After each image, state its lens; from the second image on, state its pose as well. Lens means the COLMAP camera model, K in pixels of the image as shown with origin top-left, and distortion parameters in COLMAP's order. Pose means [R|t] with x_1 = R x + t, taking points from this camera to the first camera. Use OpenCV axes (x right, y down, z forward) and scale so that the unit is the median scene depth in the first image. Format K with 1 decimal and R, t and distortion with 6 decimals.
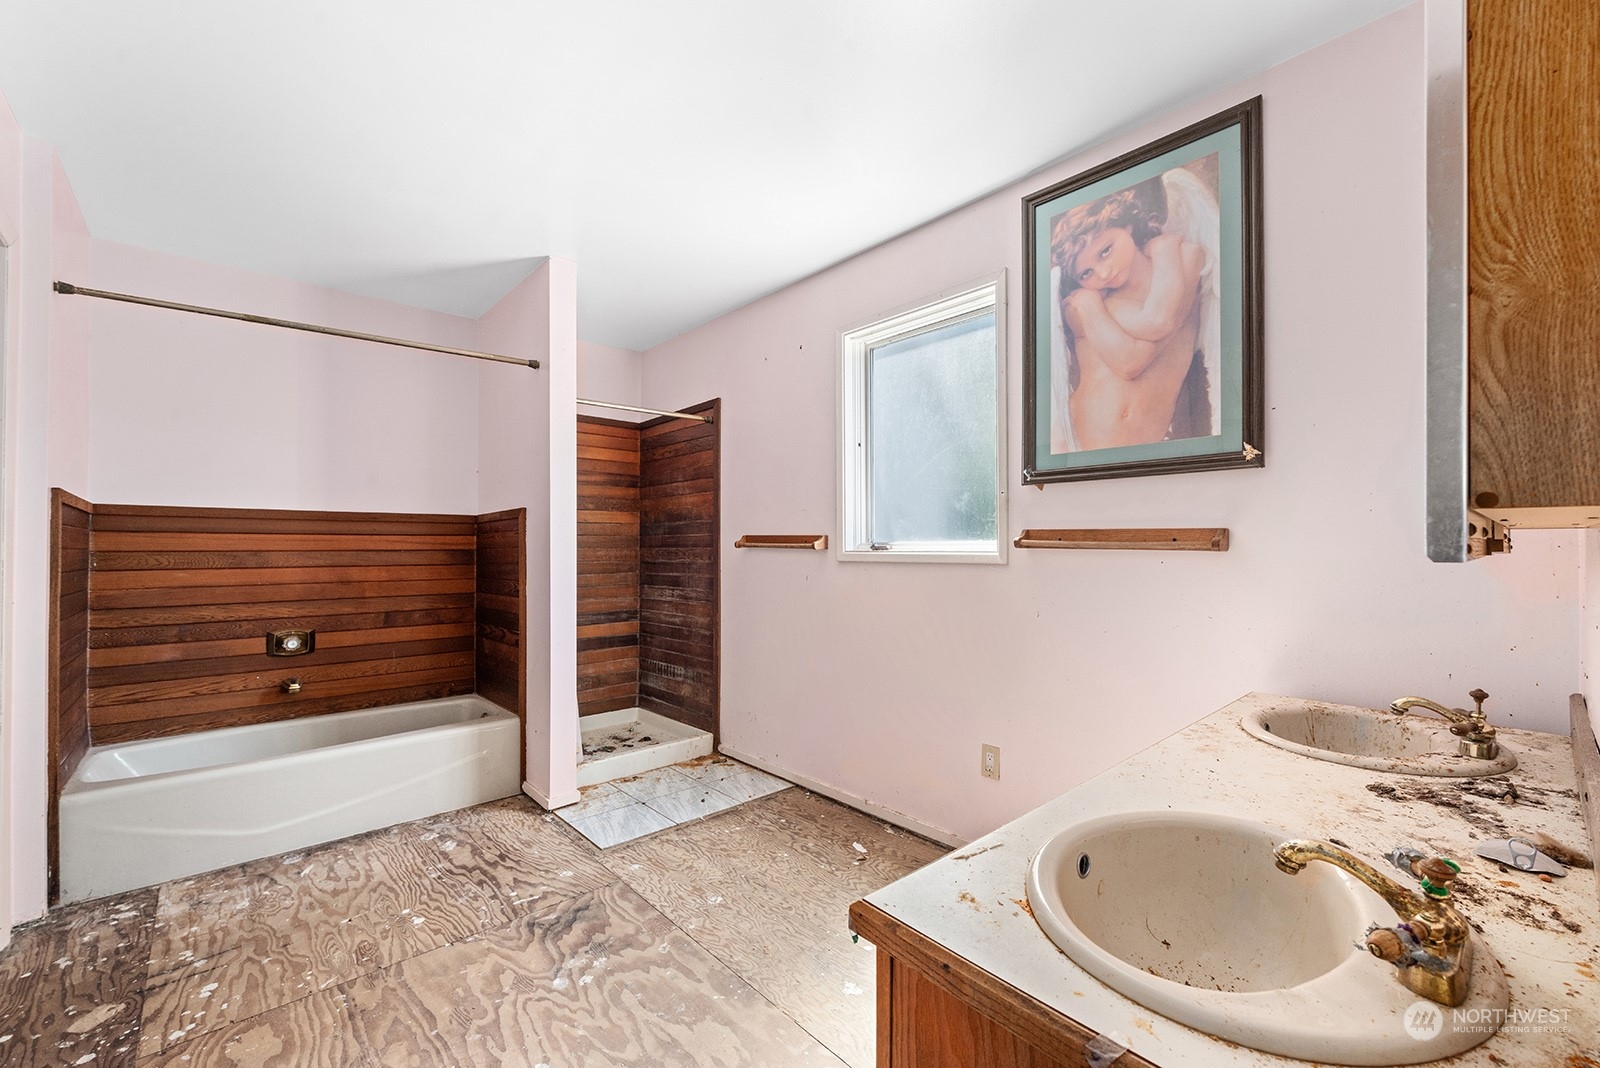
lens RADIAL K [[683.5, 0, 798.1], [0, 683.5, 541.7], [0, 0, 1]] dist [0.004911, -0.001068]
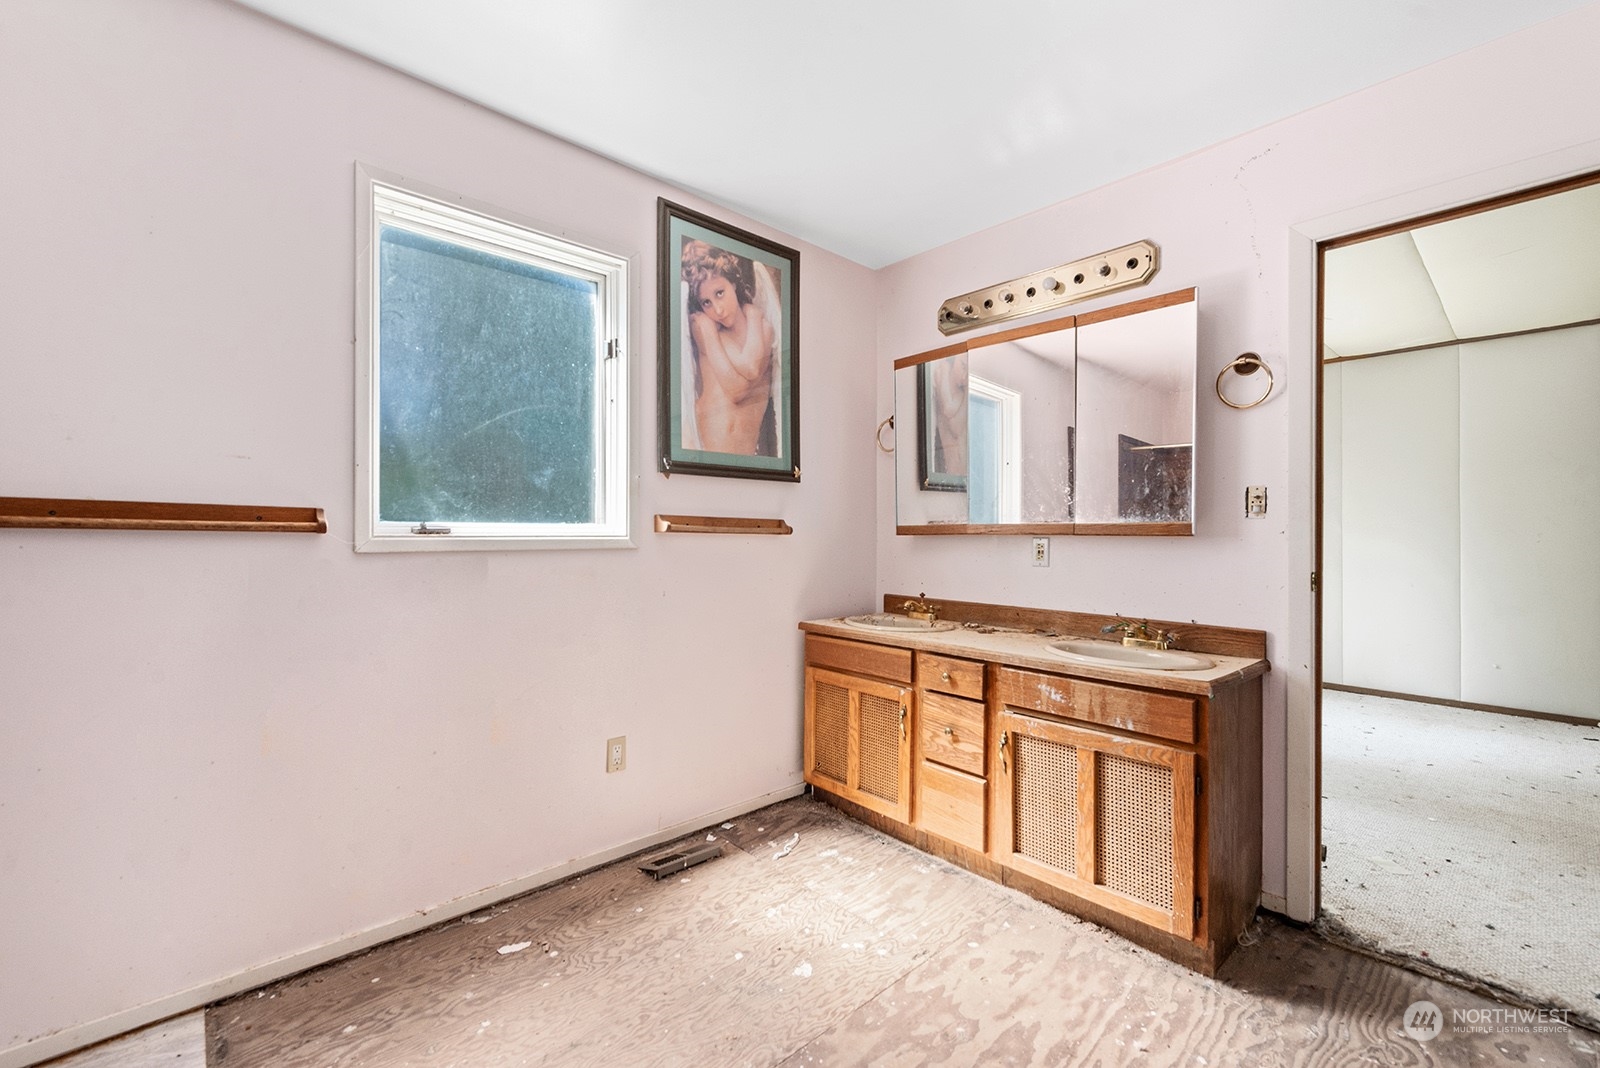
lens RADIAL K [[683.5, 0, 798.6], [0, 683.5, 535.7], [0, 0, 1]] dist [0.004911, -0.001068]
pose [[-0.049324, -0.001882, 0.998781, -0.782958], [-0.011542, 0.999933, 0.001314, 0.011373], [-0.998716, -0.011463, -0.049343, 0.900230]]
